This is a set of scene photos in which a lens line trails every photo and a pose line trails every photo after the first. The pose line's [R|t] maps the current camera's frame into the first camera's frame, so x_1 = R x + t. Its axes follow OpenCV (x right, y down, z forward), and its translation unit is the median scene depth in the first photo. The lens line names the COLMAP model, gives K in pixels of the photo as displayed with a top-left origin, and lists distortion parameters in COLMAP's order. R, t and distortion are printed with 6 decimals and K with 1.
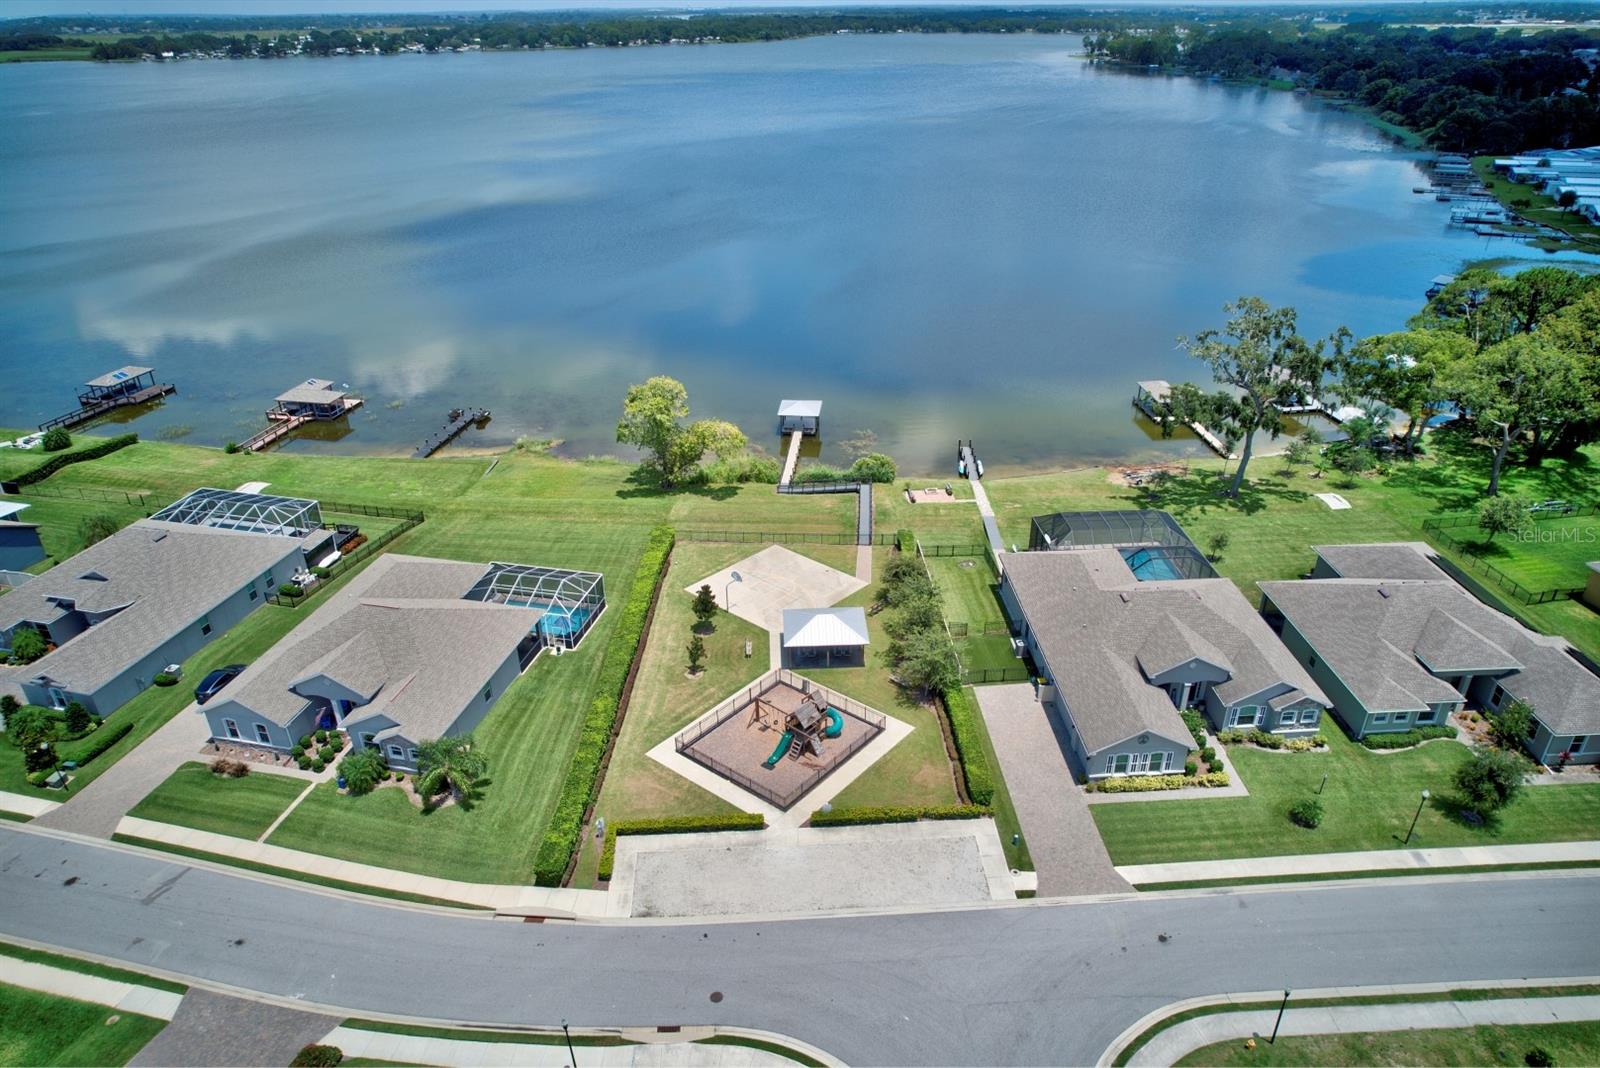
lens RADIAL K [[1003.2, 0, 800.0], [0, 1003.2, 534.0], [0, 0, 1]] dist [-0.071559, 0.078720]
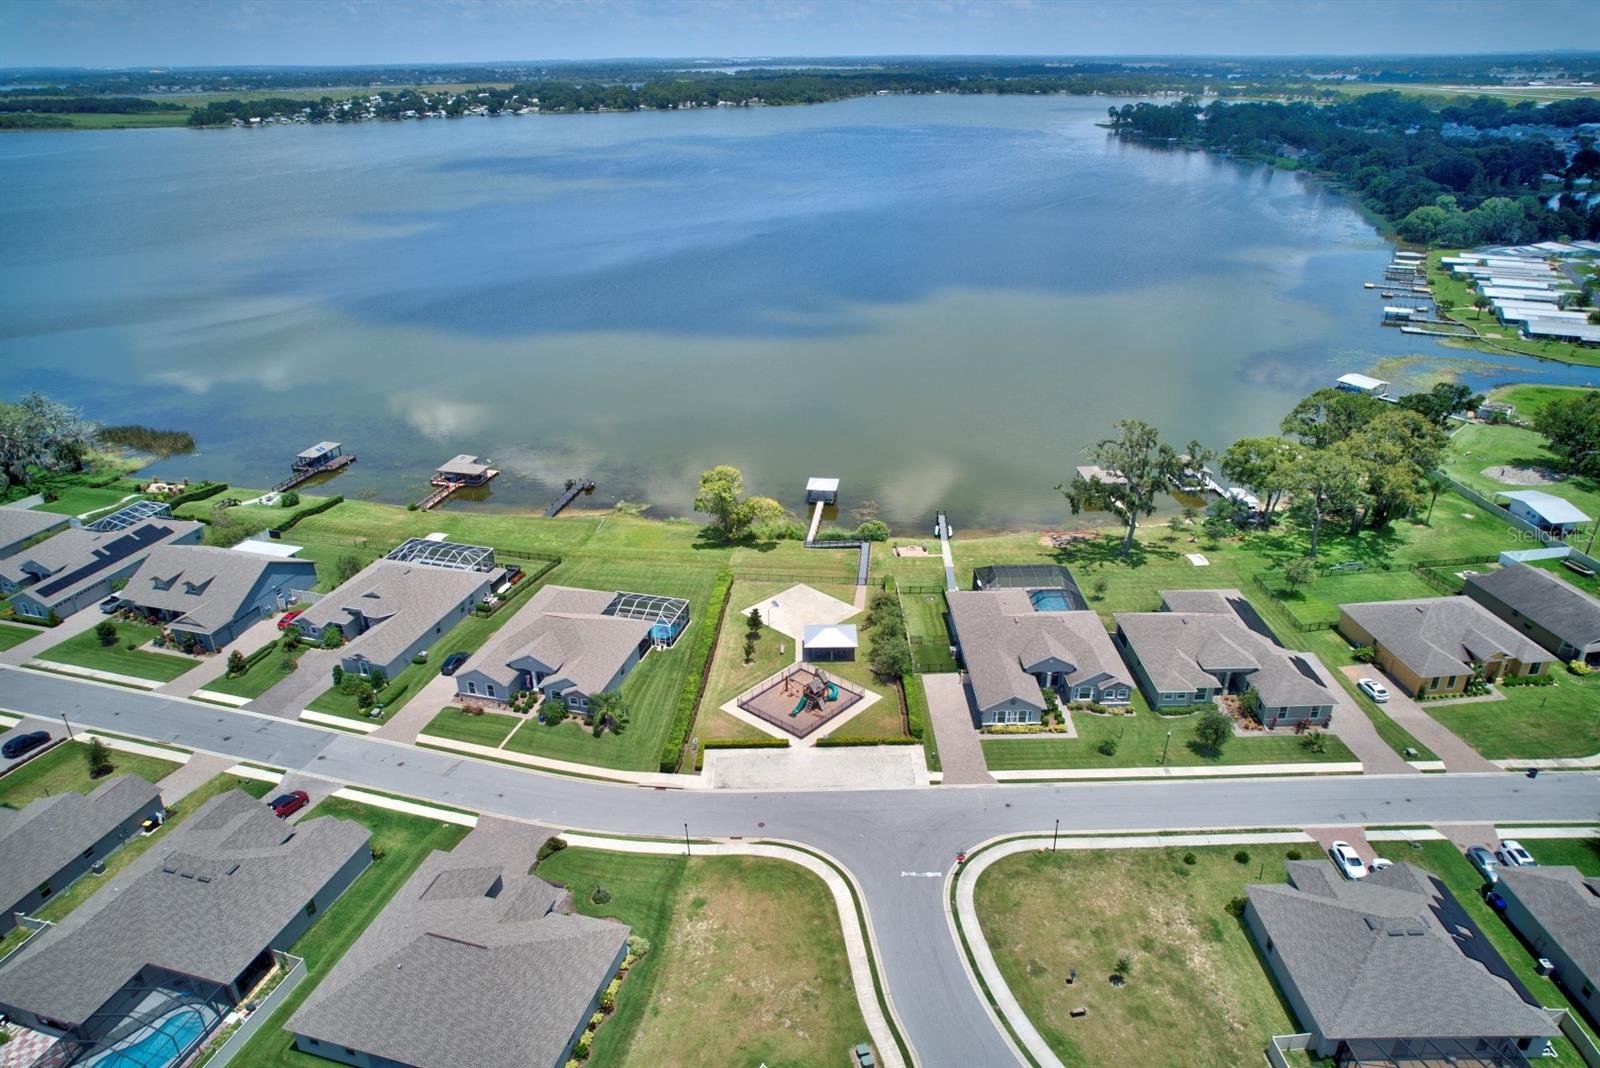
lens RADIAL K [[1003.2, 0, 800.0], [0, 1003.2, 534.0], [0, 0, 1]] dist [-0.071559, 0.078720]
pose [[0.999227, 0.016333, -0.035751, 0.027808], [-0.017752, 0.999052, -0.039745, -0.004200], [0.035068, 0.040349, 0.998570, -0.532745]]
